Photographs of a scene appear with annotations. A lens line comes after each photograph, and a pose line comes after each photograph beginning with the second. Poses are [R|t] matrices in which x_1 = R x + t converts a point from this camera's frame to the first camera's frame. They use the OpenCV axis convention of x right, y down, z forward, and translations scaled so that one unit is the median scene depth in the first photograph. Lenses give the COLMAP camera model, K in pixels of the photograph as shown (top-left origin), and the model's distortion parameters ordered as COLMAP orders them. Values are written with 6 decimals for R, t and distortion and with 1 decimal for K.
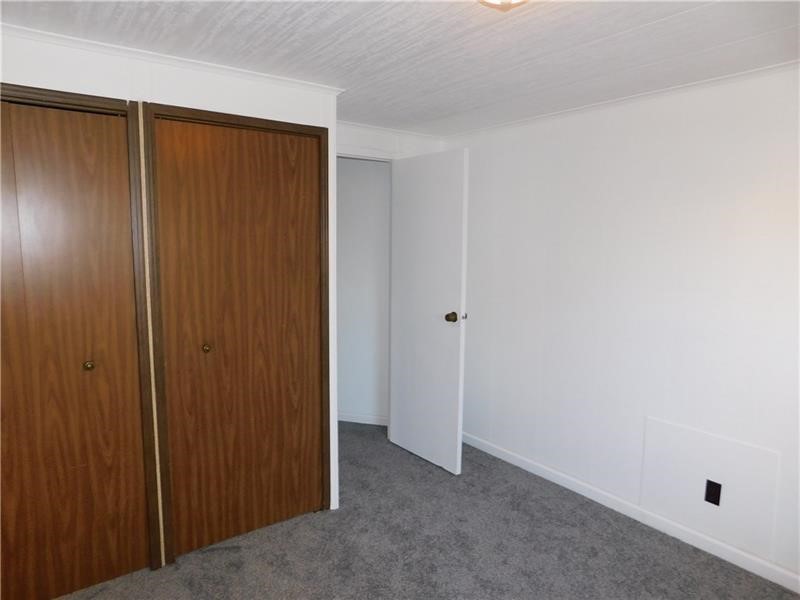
lens RADIAL K [[528.5, 0, 400.0], [0, 528.5, 300.0], [0, 0, 1]] dist [-0.062598, 0.051636]
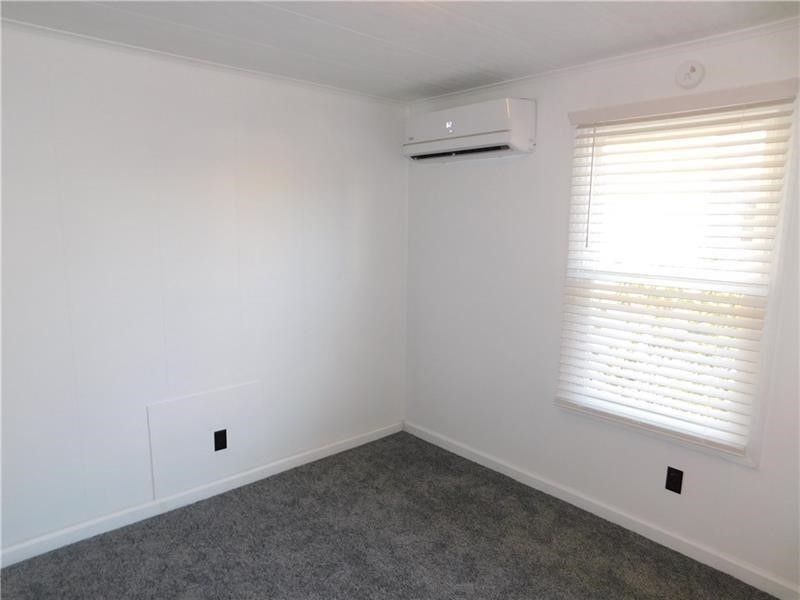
lens RADIAL K [[528.5, 0, 400.0], [0, 528.5, 300.0], [0, 0, 1]] dist [-0.062598, 0.051636]
pose [[-0.090106, -0.162178, 0.982639, -0.471263], [0.108153, 0.979224, 0.171532, -0.074888], [-0.990042, 0.121732, -0.070694, 0.623301]]
